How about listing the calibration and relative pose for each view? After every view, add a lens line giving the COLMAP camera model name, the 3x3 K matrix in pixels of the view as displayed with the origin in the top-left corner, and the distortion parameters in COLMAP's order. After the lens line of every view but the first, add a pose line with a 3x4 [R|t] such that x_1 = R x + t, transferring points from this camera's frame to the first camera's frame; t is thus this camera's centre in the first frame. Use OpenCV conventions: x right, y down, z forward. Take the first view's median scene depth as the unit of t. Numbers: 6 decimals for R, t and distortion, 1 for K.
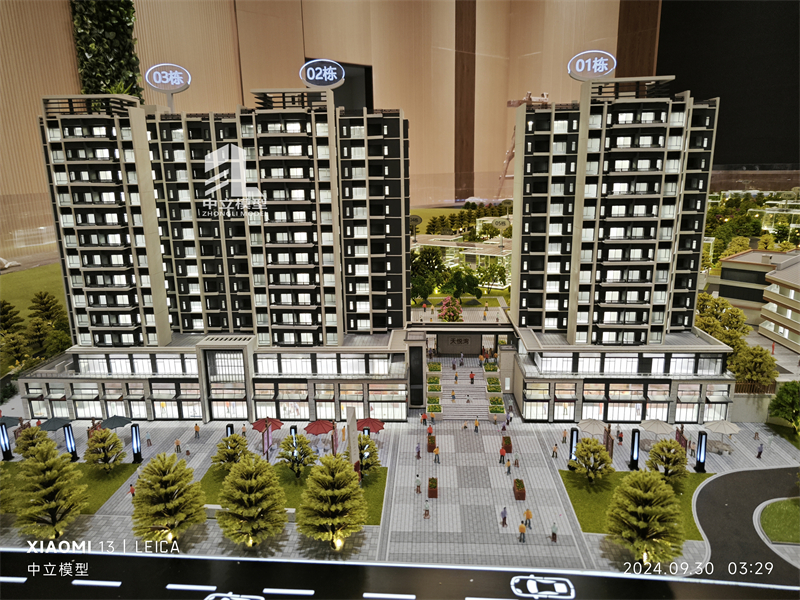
lens RADIAL K [[542.3, 0, 399.1], [0, 542.3, 295.0], [0, 0, 1]] dist [0.034394, -0.030096]
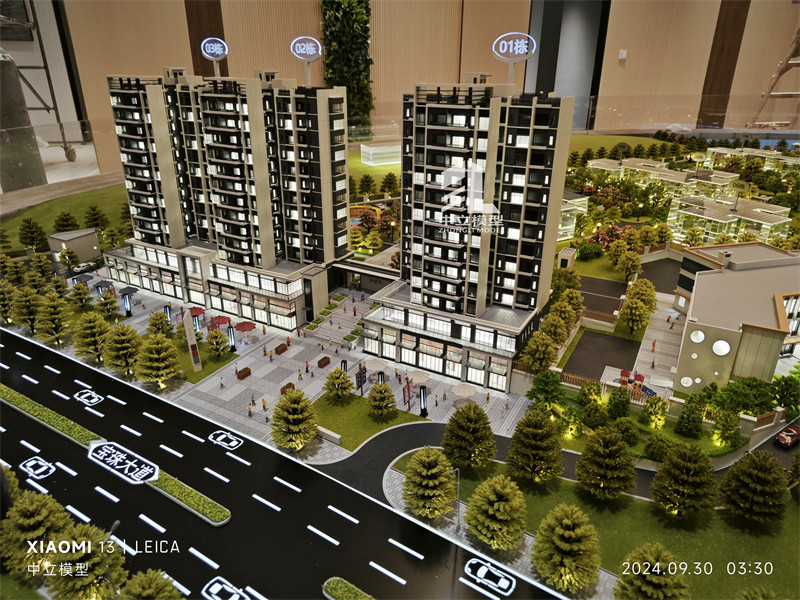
lens RADIAL K [[542.3, 0, 400.7], [0, 542.3, 296.4], [0, 0, 1]] dist [0.034394, -0.030096]
pose [[0.897259, 0.197507, -0.394863, 0.785036], [-0.126531, 0.971877, 0.198606, -0.161458], [0.422984, -0.128238, 0.897017, -0.105067]]
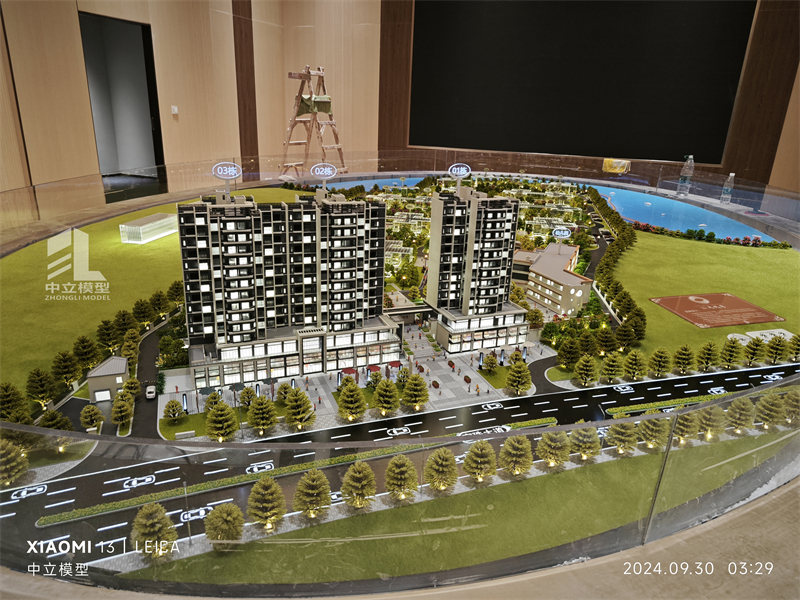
lens RADIAL K [[542.3, 0, 401.2], [0, 542.3, 293.4], [0, 0, 1]] dist [0.034394, -0.030096]
pose [[0.902338, -0.082902, 0.422981, -0.818288], [0.043347, 0.993808, 0.102309, -0.227192], [-0.428844, -0.073982, 0.900344, -0.815335]]
